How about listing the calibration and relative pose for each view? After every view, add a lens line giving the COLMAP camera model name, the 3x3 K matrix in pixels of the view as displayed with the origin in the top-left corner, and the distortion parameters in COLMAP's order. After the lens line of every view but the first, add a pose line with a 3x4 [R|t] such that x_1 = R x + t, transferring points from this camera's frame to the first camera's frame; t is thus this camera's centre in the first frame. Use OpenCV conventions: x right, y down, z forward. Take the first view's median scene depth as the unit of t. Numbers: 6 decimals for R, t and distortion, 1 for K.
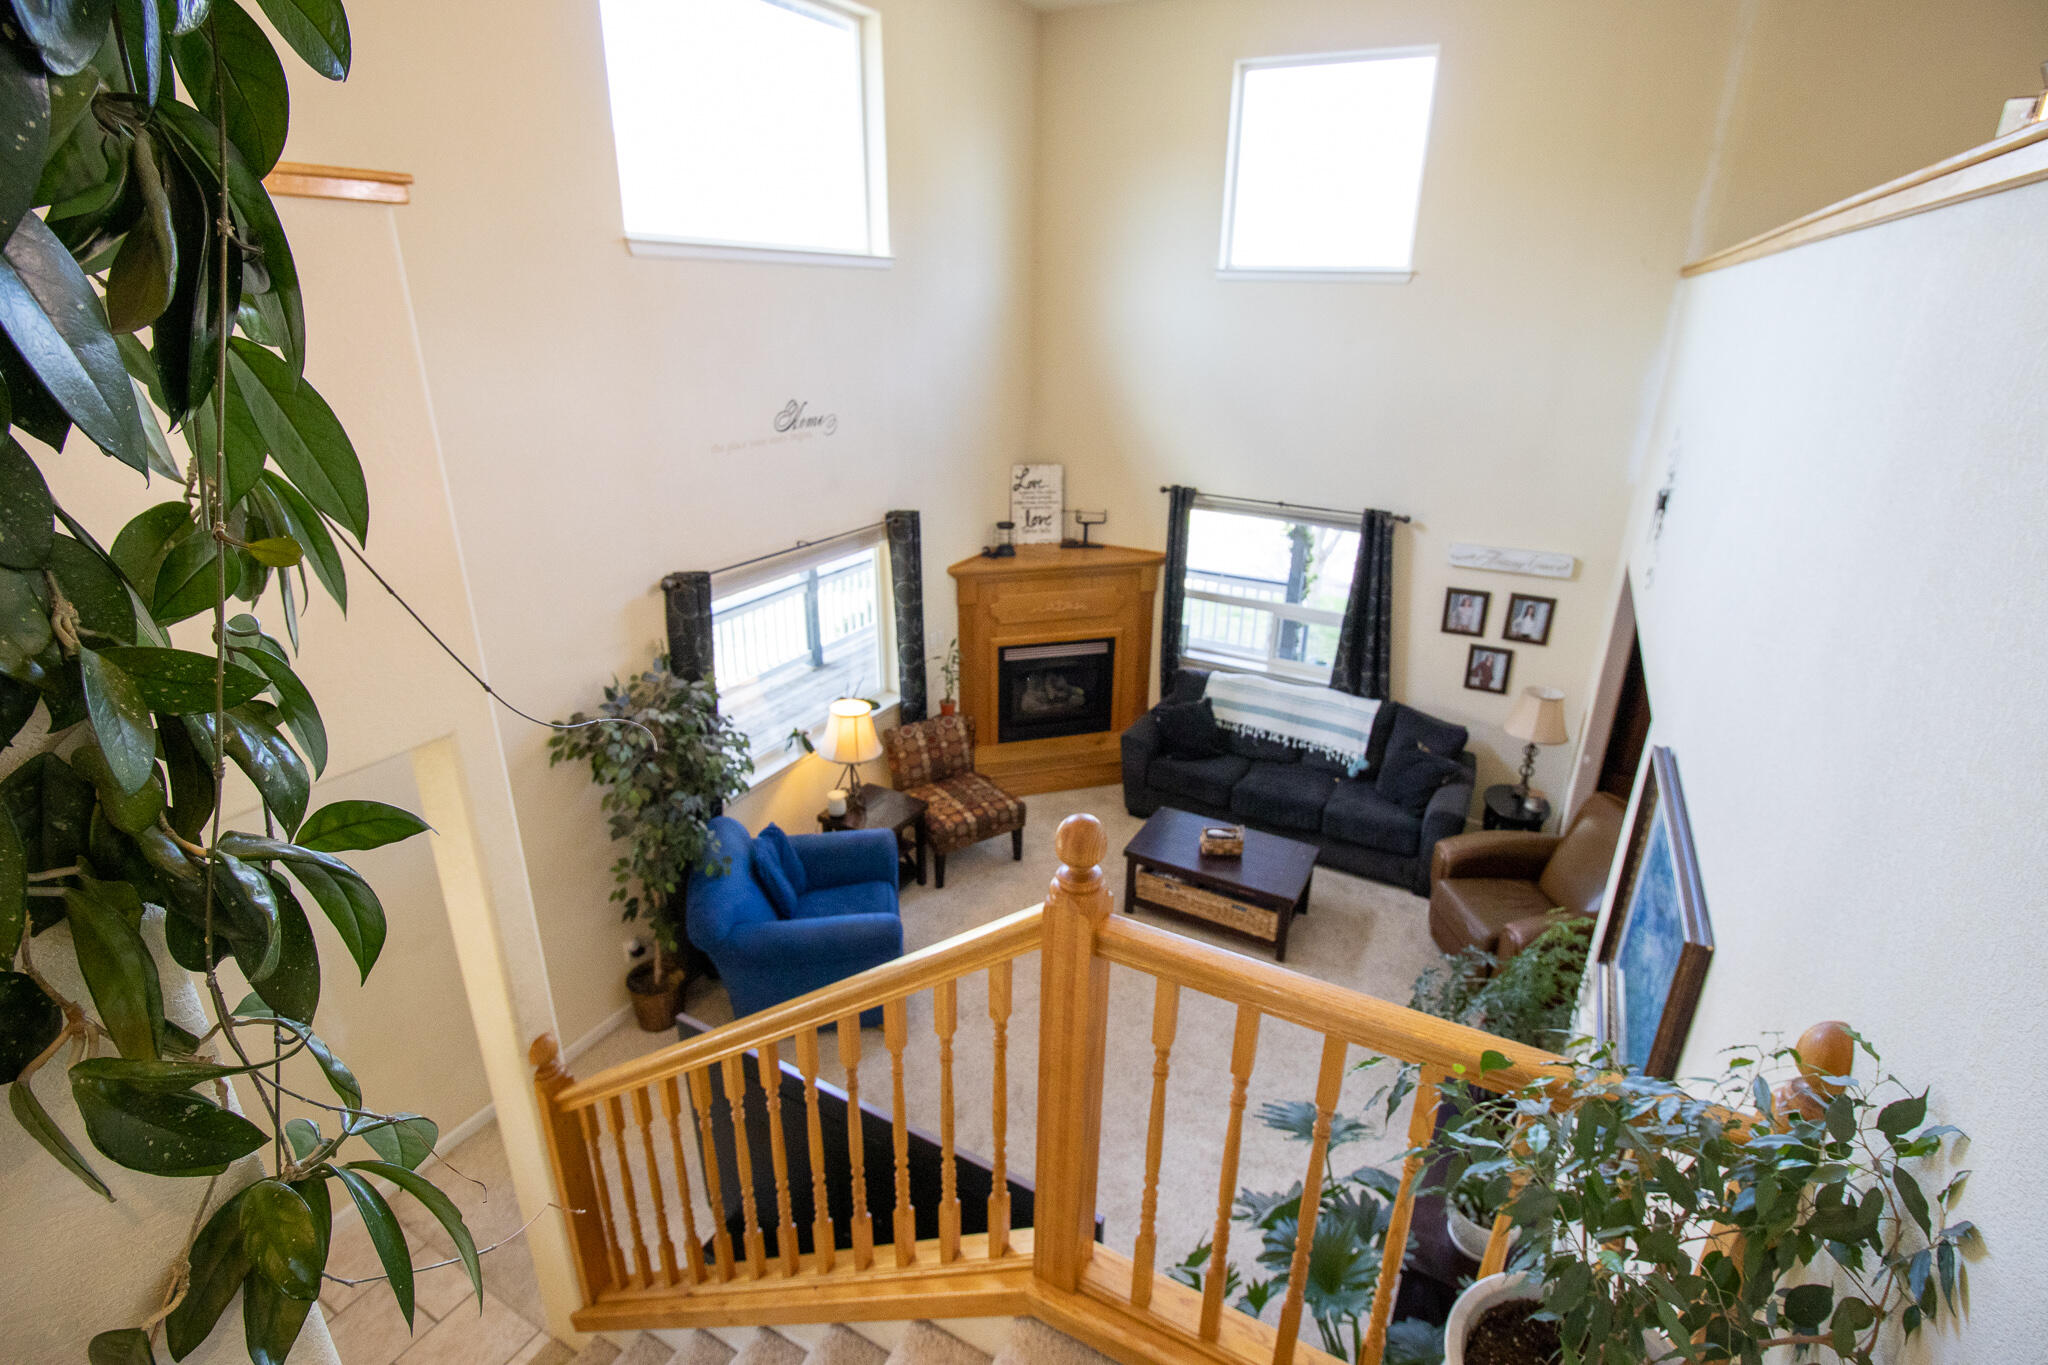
lens RADIAL K [[952.8, 0, 1032.4], [0, 952.8, 674.1], [0, 0, 1]] dist [-0.006767, -0.004373]
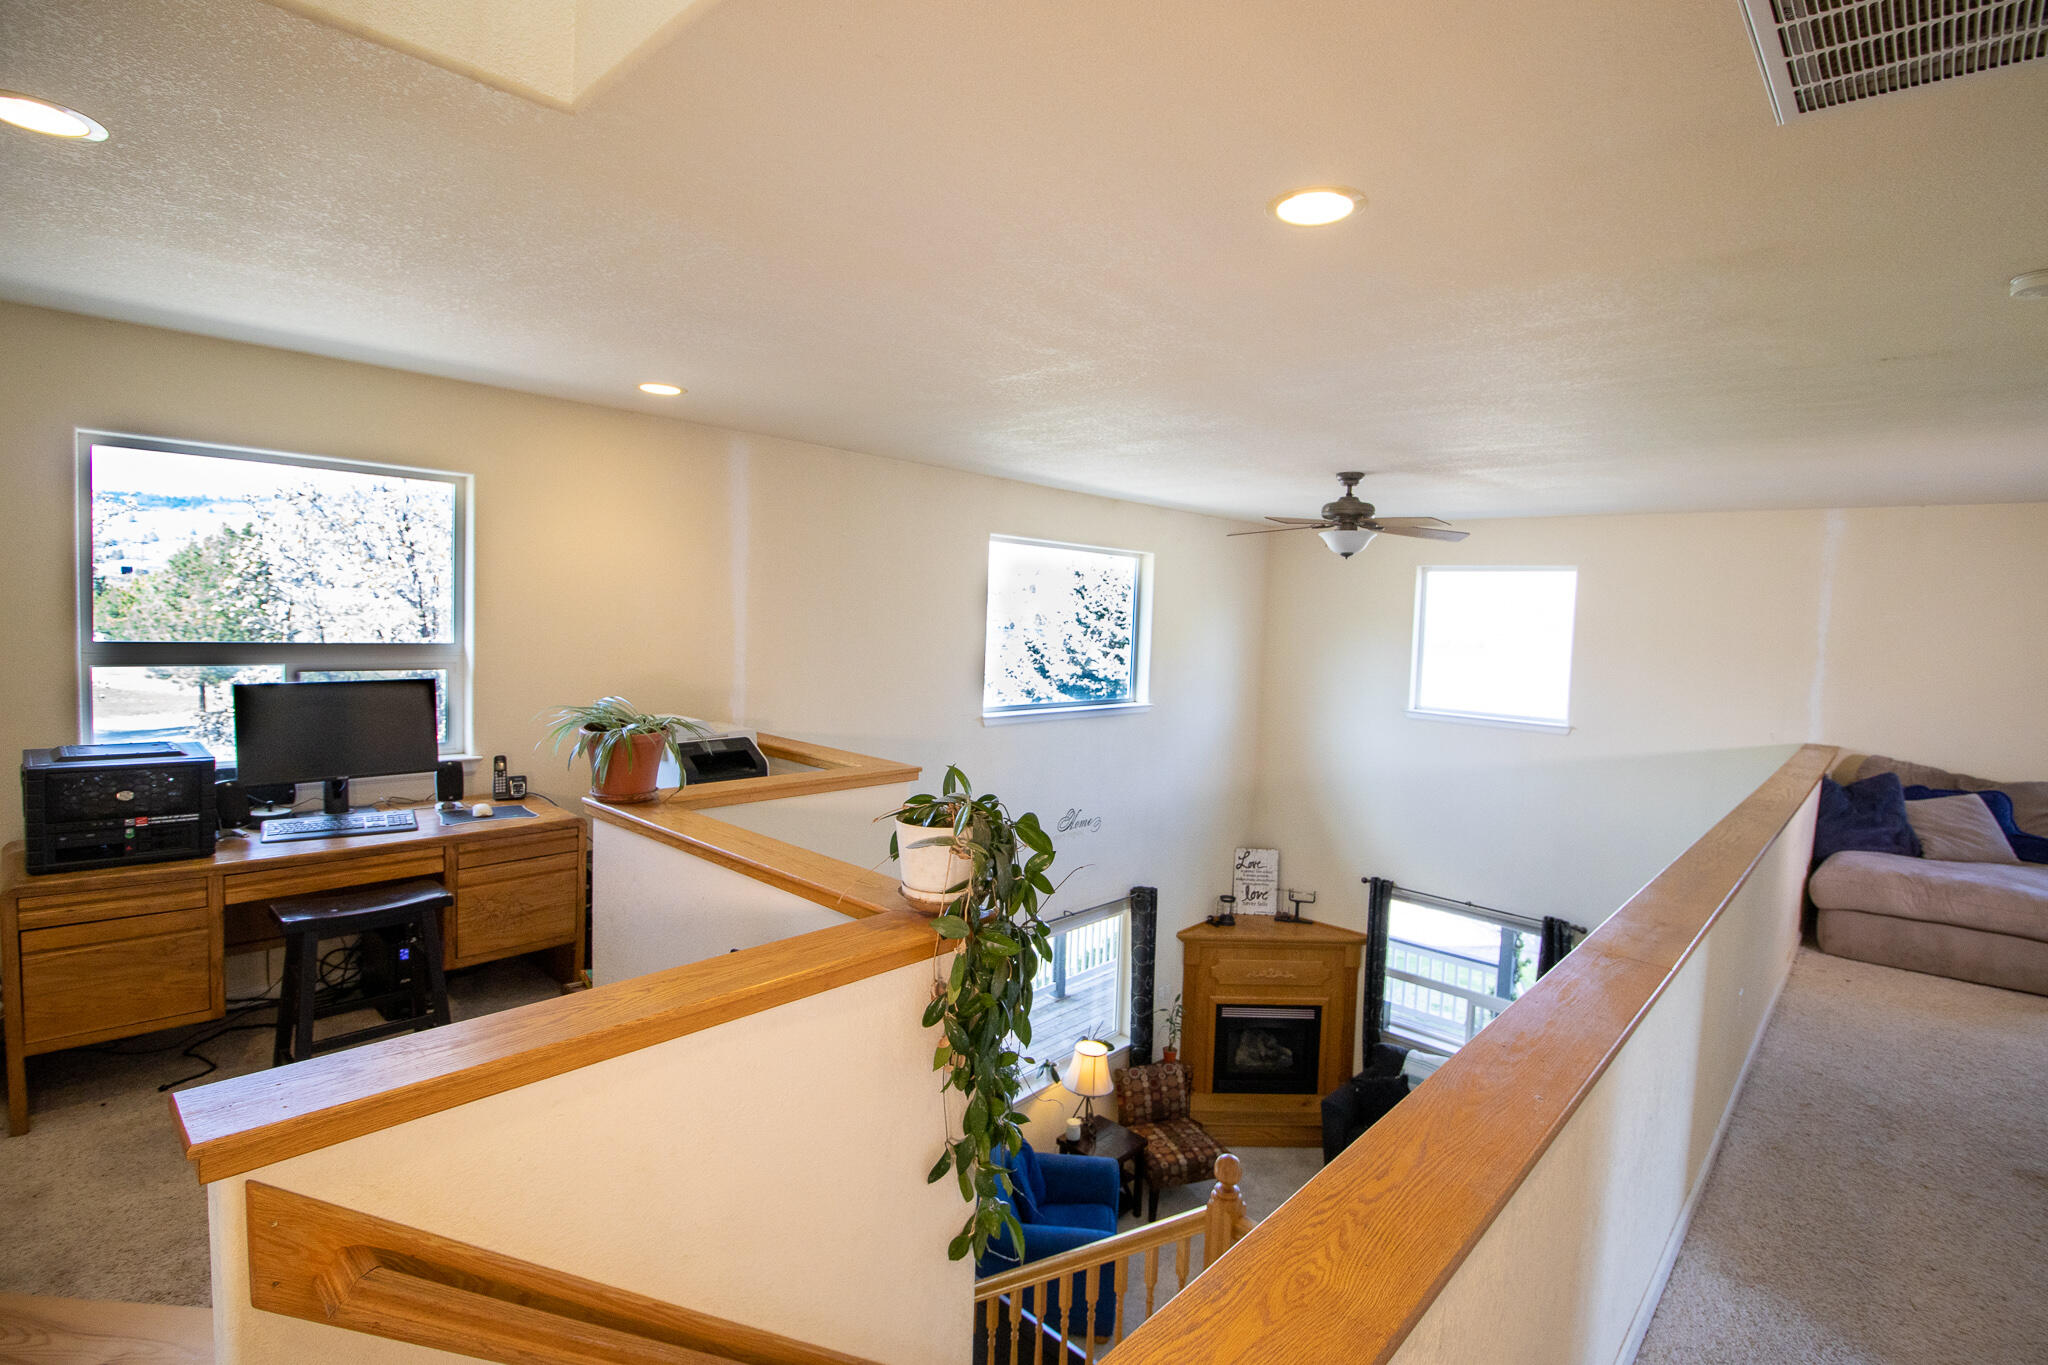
lens RADIAL K [[952.8, 0, 1040.0], [0, 952.8, 672.6], [0, 0, 1]] dist [-0.006767, -0.004373]
pose [[0.969461, 0.030802, -0.243302, 0.027463], [-0.107111, 0.945637, -0.307080, -0.033163], [0.220616, 0.323763, 0.920058, -0.271519]]
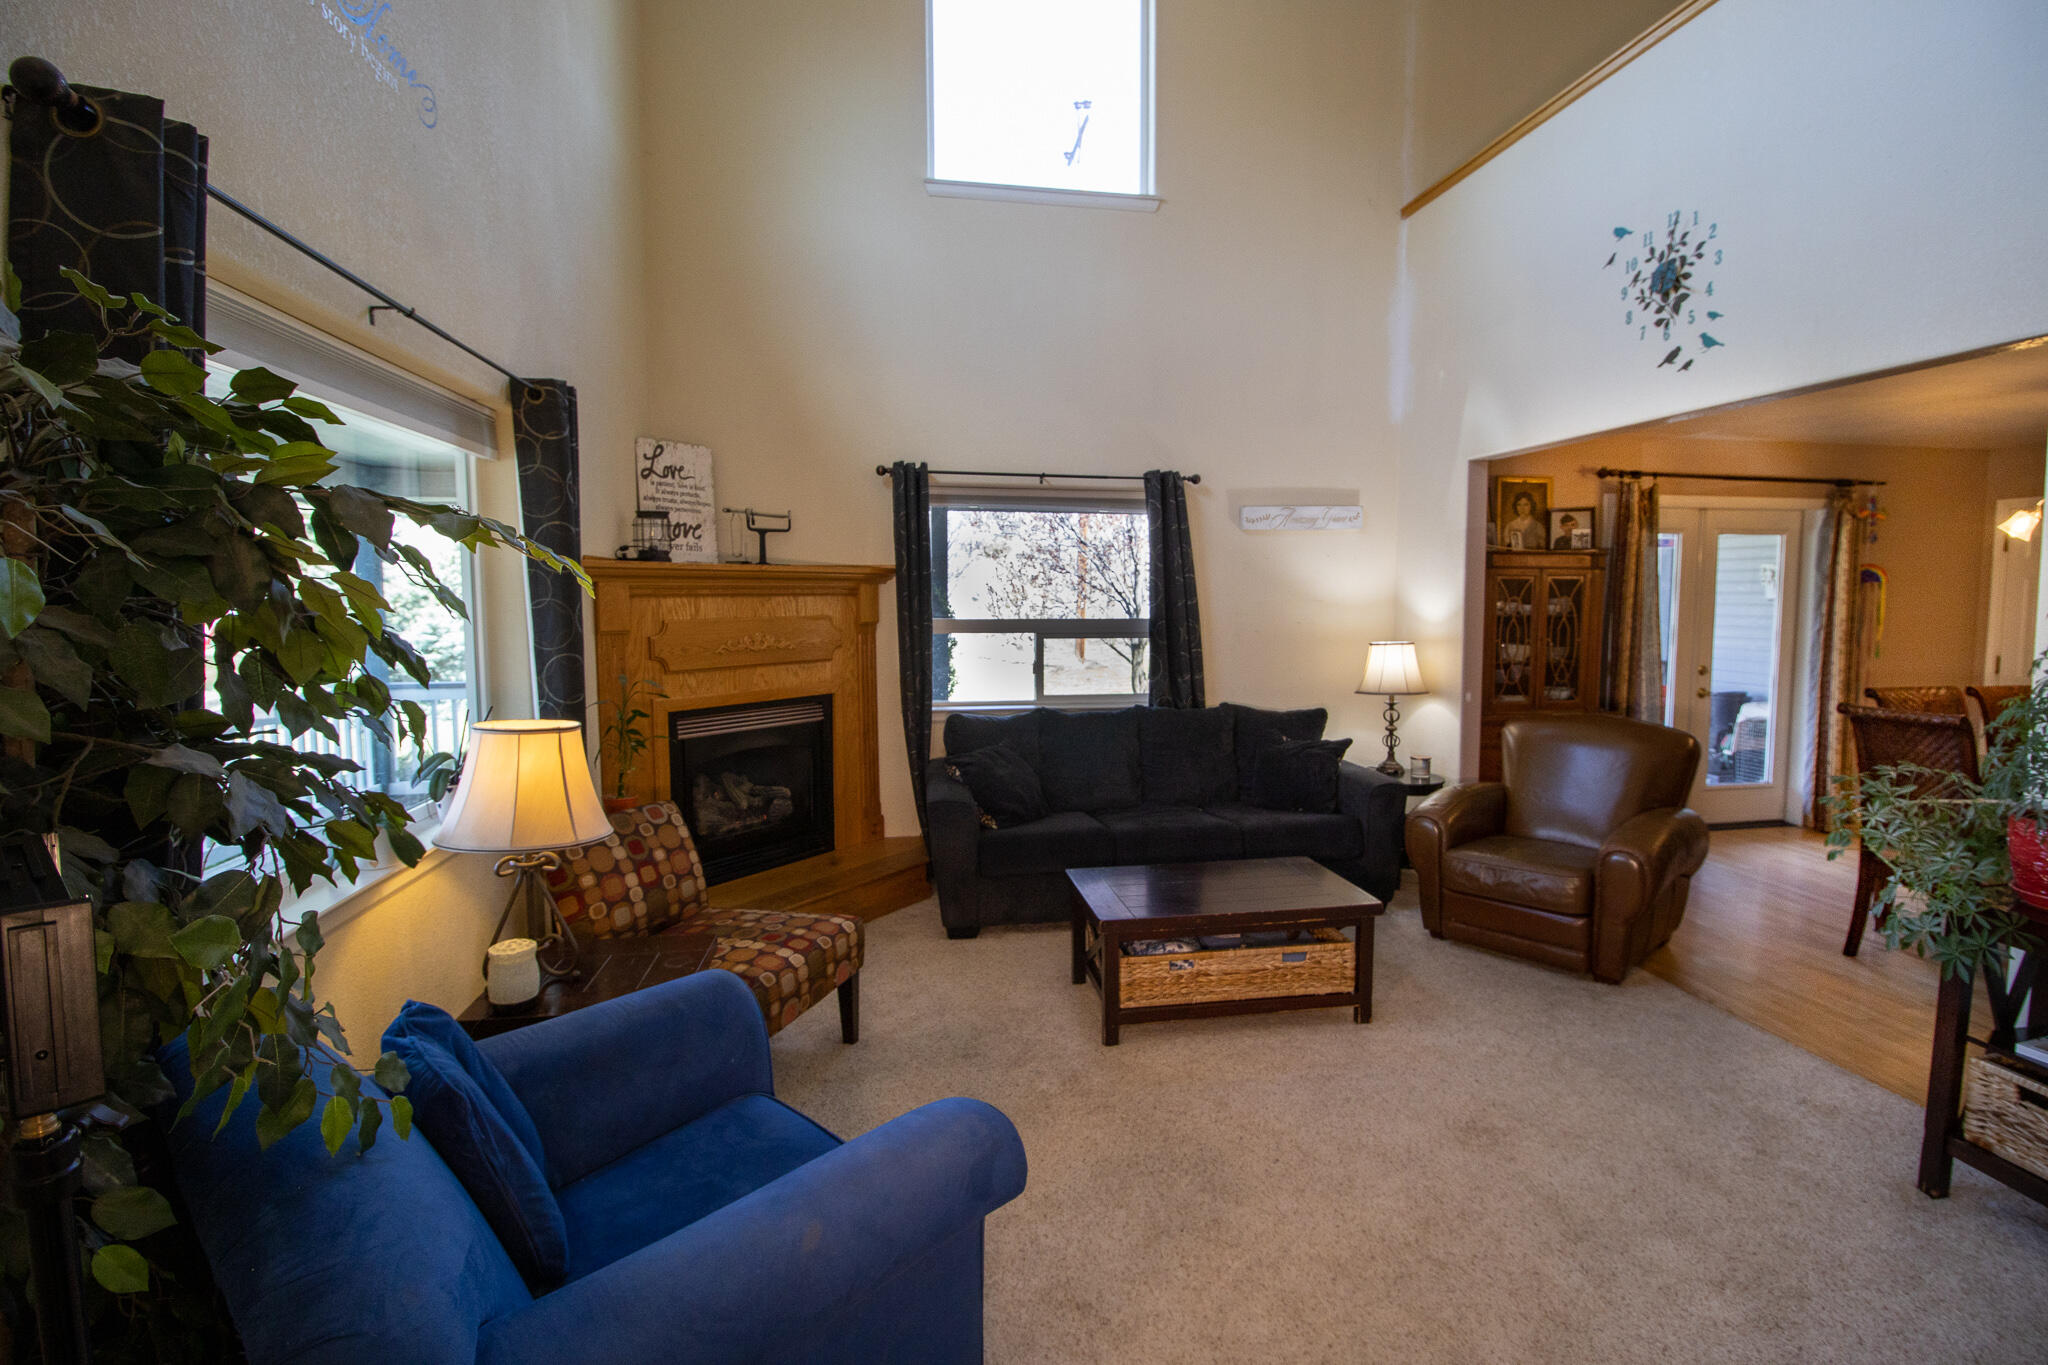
lens RADIAL K [[952.8, 0, 1038.6], [0, 952.8, 663.3], [0, 0, 1]] dist [-0.006767, -0.004373]
pose [[0.783089, -0.061968, 0.618815, -0.228607], [0.244646, 0.945496, -0.214909, 0.129121], [-0.571769, 0.319684, 0.755567, 0.464242]]
